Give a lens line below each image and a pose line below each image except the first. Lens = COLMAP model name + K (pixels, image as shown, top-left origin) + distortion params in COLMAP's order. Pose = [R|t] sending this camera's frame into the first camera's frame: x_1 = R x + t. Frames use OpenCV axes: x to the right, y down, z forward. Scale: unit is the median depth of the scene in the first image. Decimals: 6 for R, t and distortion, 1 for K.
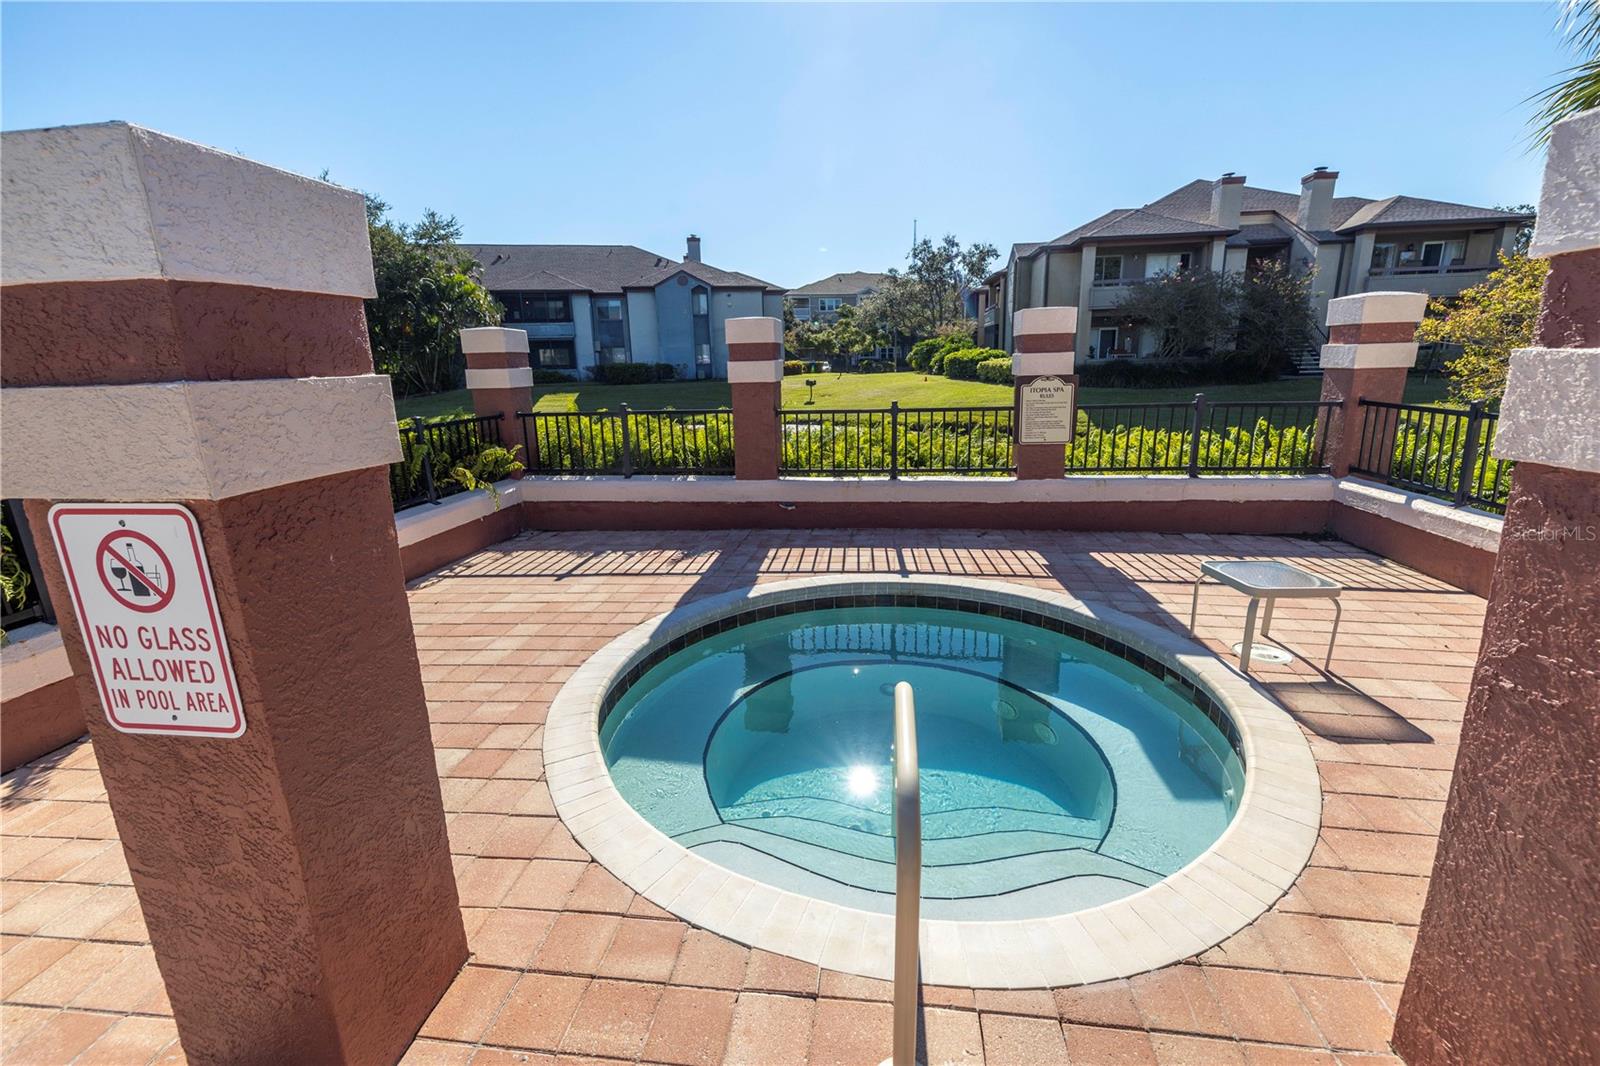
lens RADIAL K [[658.0, 0, 800.0], [0, 658.0, 533.0], [0, 0, 1]] dist [0.000374, 0.000060]
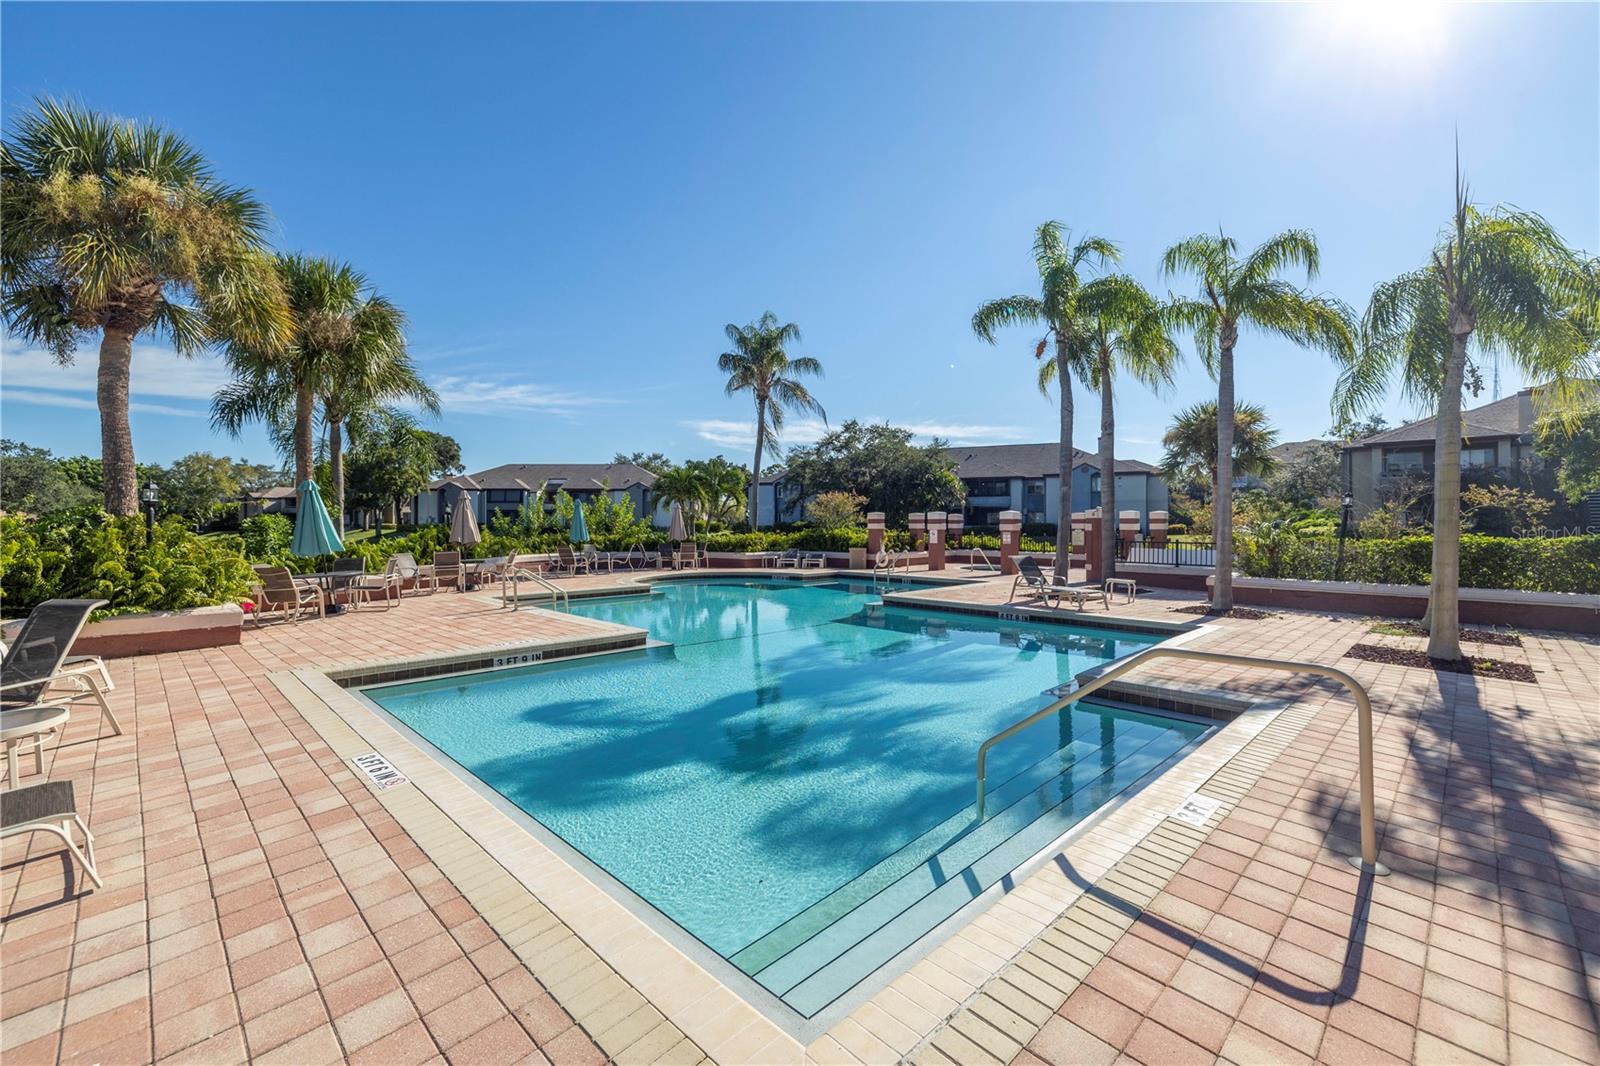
lens RADIAL K [[658.0, 0, 800.0], [0, 658.0, 533.0], [0, 0, 1]] dist [0.000374, 0.000060]
pose [[0.788336, 0.034751, -0.614262, 0.229833], [-0.175863, 0.969475, -0.170853, 0.120096], [0.589575, 0.242715, 0.770384, -0.482460]]
